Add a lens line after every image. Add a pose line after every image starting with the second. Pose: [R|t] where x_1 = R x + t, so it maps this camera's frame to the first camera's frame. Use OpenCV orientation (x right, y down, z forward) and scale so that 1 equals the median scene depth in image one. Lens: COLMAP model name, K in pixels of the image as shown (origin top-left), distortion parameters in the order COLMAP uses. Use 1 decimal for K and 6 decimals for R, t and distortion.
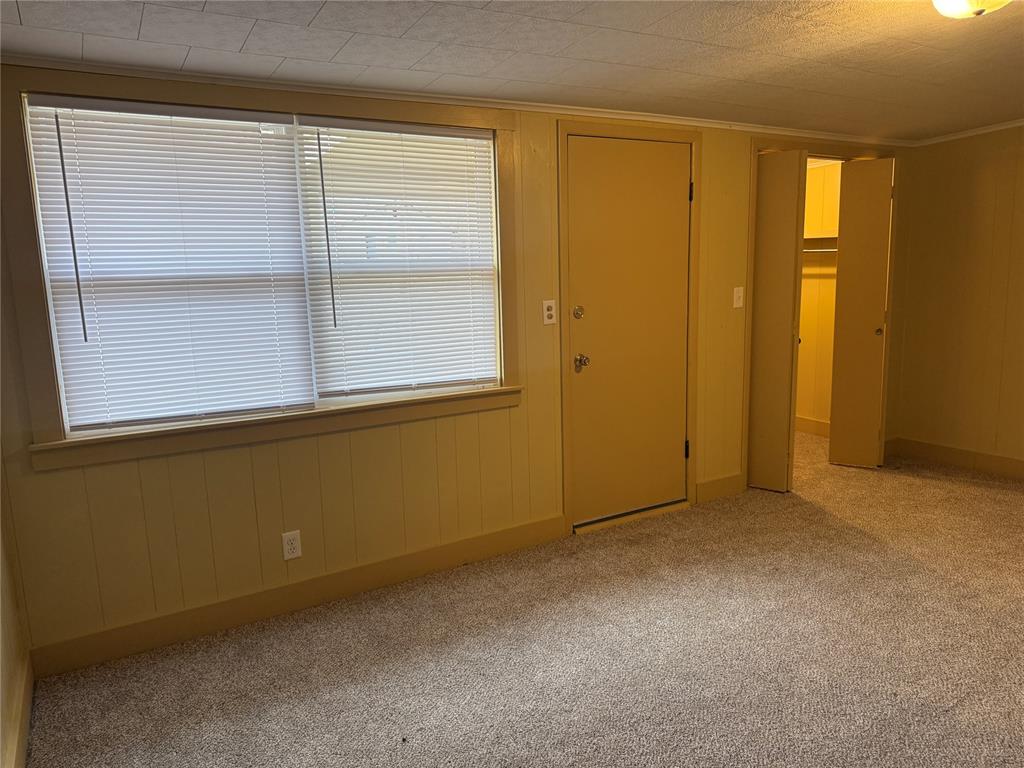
lens RADIAL K [[710.9, 0, 505.9], [0, 710.9, 385.5], [0, 0, 1]] dist [0.047123, -0.072917]
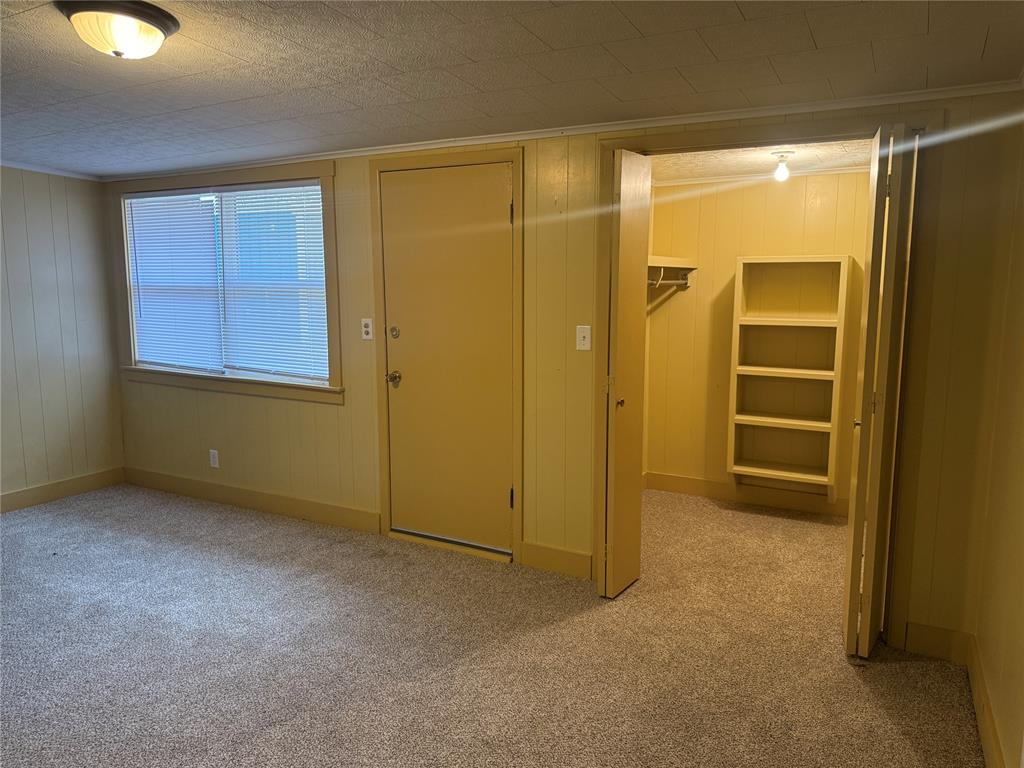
lens RADIAL K [[720.4, 0, 513.1], [0, 720.4, 377.4], [0, 0, 1]] dist [0.087449, -0.125055]
pose [[0.514594, 0.143969, -0.845261, 1.082780], [-0.160841, 0.984511, 0.069767, -0.134758], [0.842213, 0.100051, 0.529780, 0.548293]]
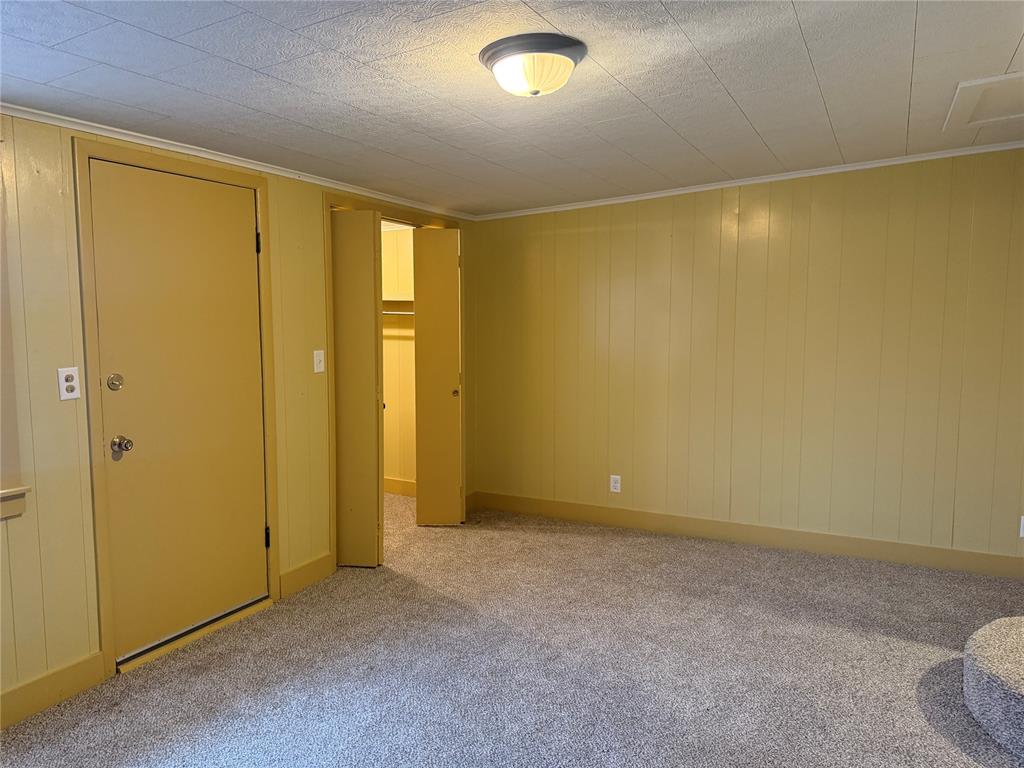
lens RADIAL K [[720.4, 0, 513.1], [0, 720.4, 377.4], [0, 0, 1]] dist [0.087449, -0.125055]
pose [[0.842574, -0.016234, 0.538337, 0.037237], [0.062183, 0.995793, -0.067296, -0.026720], [-0.534979, 0.090177, 0.840039, 0.094170]]
